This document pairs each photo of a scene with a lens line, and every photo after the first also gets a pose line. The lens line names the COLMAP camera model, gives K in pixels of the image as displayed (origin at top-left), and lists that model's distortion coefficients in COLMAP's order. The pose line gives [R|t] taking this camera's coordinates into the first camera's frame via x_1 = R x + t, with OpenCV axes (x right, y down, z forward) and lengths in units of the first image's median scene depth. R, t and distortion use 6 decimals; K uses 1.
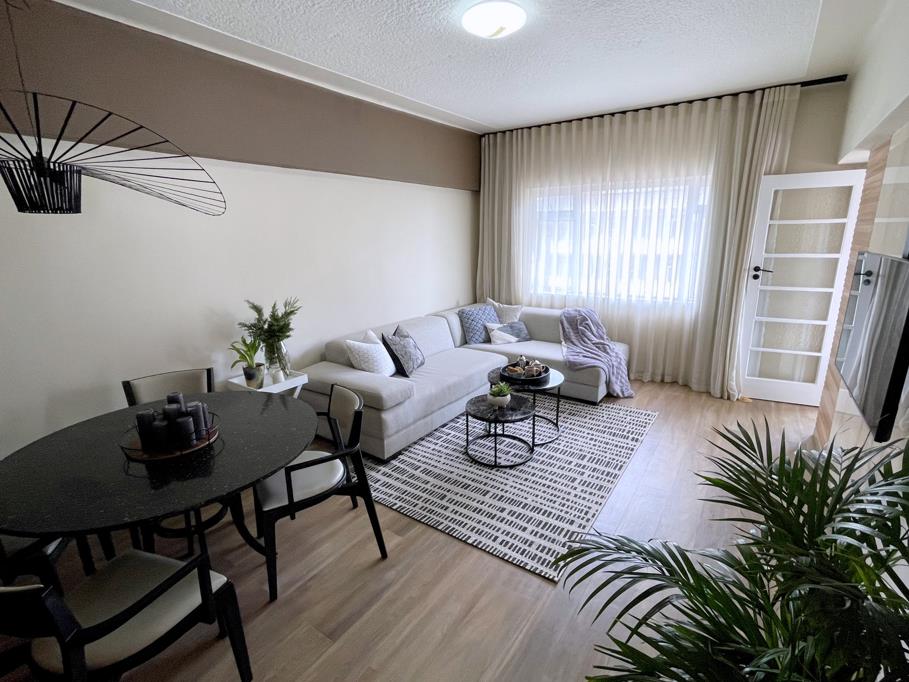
lens RADIAL K [[429.4, 0, 453.4], [0, 429.4, 341.5], [0, 0, 1]] dist [0.001377, 0.000025]
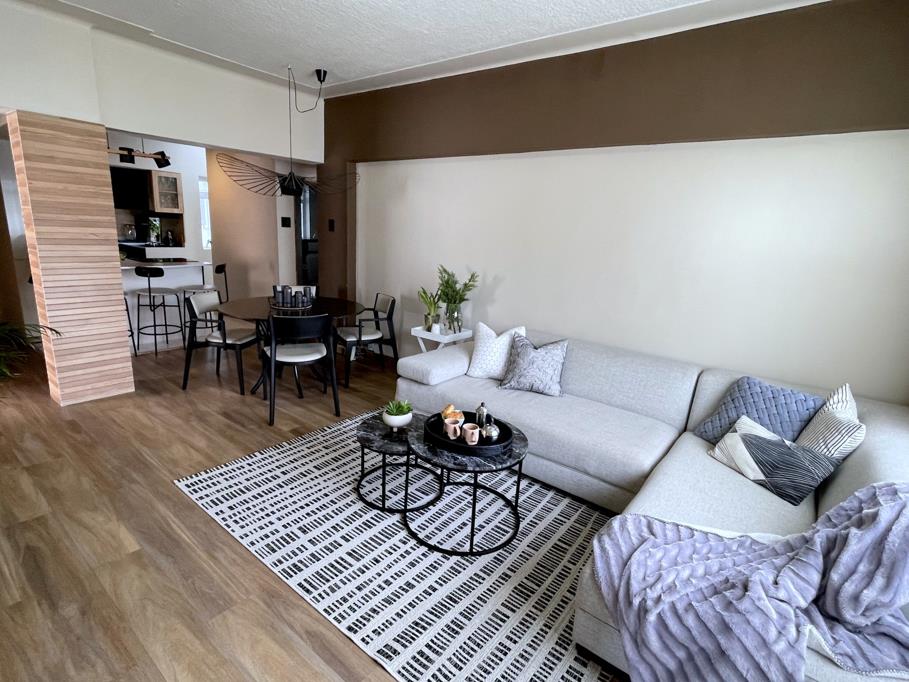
lens RADIAL K [[456.5, 0, 455.2], [0, 456.5, 337.7], [0, 0, 1]] dist [-0.001354, -0.000157]
pose [[-0.045162, 0.254333, -0.966062, 0.905231], [-0.294151, 0.920790, 0.256166, -0.257919], [0.954691, 0.295737, 0.033228, 1.069589]]
